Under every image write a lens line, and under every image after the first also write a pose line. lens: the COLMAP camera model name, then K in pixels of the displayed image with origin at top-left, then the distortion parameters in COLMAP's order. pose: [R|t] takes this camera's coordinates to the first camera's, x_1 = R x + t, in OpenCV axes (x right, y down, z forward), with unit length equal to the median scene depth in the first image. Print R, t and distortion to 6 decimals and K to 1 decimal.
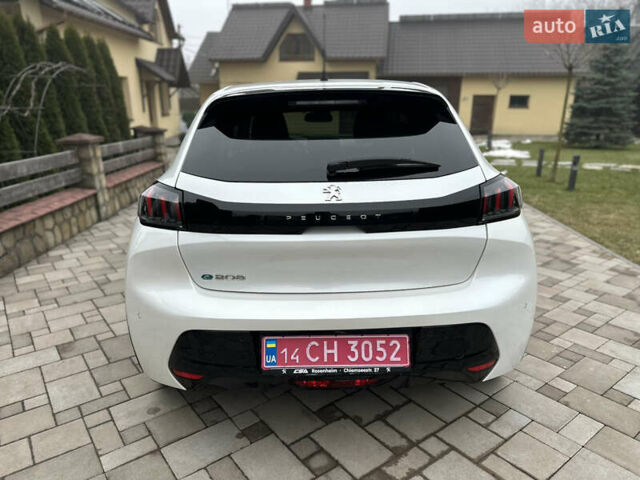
lens RADIAL K [[448.5, 0, 319.3], [0, 448.5, 243.0], [0, 0, 1]] dist [0.078097, -0.121632]
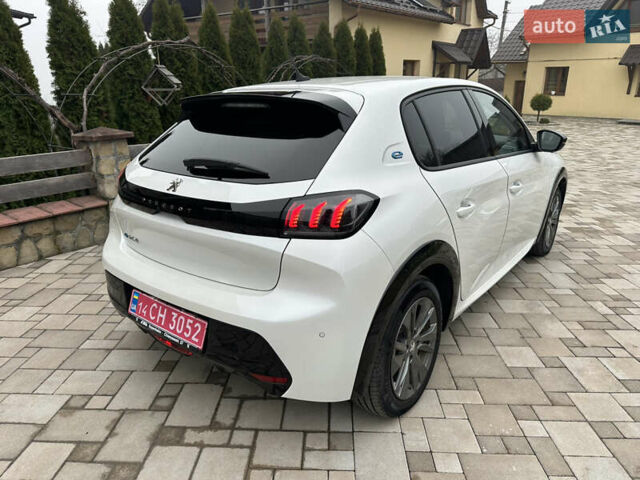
lens RADIAL K [[453.0, 0, 317.8], [0, 453.0, 236.0], [0, 0, 1]] dist [0.001564, -0.003130]
pose [[0.775864, 0.198259, -0.598939, 0.905575], [-0.181006, 0.979381, 0.089716, -0.132603], [0.604377, 0.038804, 0.795753, 0.247130]]
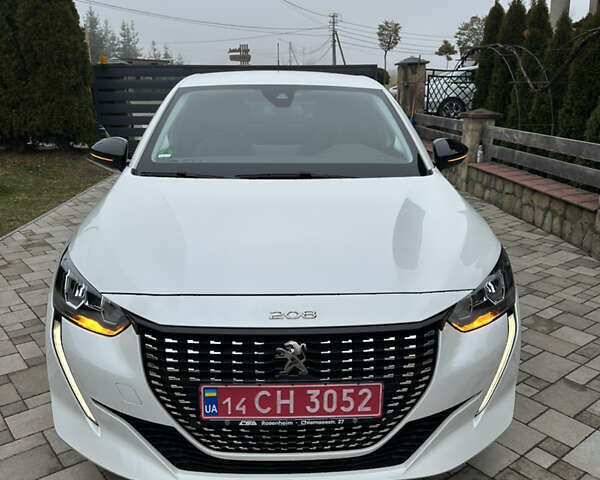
lens RADIAL K [[556.9, 0, 301.8], [0, 556.9, 240.9], [0, 0, 1]] dist [0.137071, -0.268748]
pose [[-0.999295, 0.018732, -0.032532, 0.004562], [-0.001367, 0.847872, 0.530198, -1.128098], [0.037515, 0.529869, -0.847249, 3.659779]]
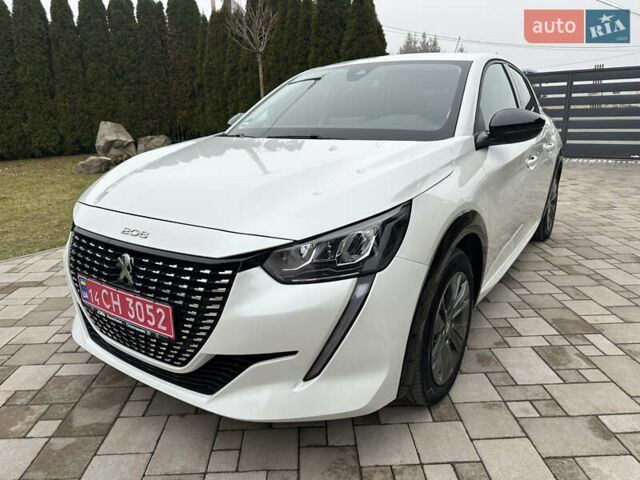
lens RADIAL K [[449.8, 0, 318.0], [0, 449.8, 236.1], [0, 0, 1]] dist [0.021259, -0.040327]
pose [[-0.817854, -0.123691, 0.561975, -0.749180], [0.193526, 0.860609, 0.471063, -0.877271], [-0.541907, 0.494018, -0.679915, 3.353183]]
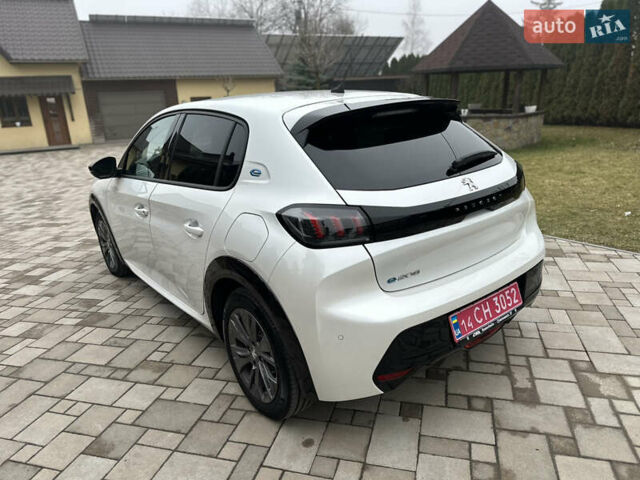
lens RADIAL K [[453.6, 0, 316.4], [0, 453.6, 243.3], [0, 0, 1]] dist [0.003059, -0.000694]
pose [[0.801042, -0.221326, 0.556189, -0.881429], [0.222763, 0.972622, 0.066208, -0.110916], [-0.555615, 0.070863, 0.828414, 0.186959]]
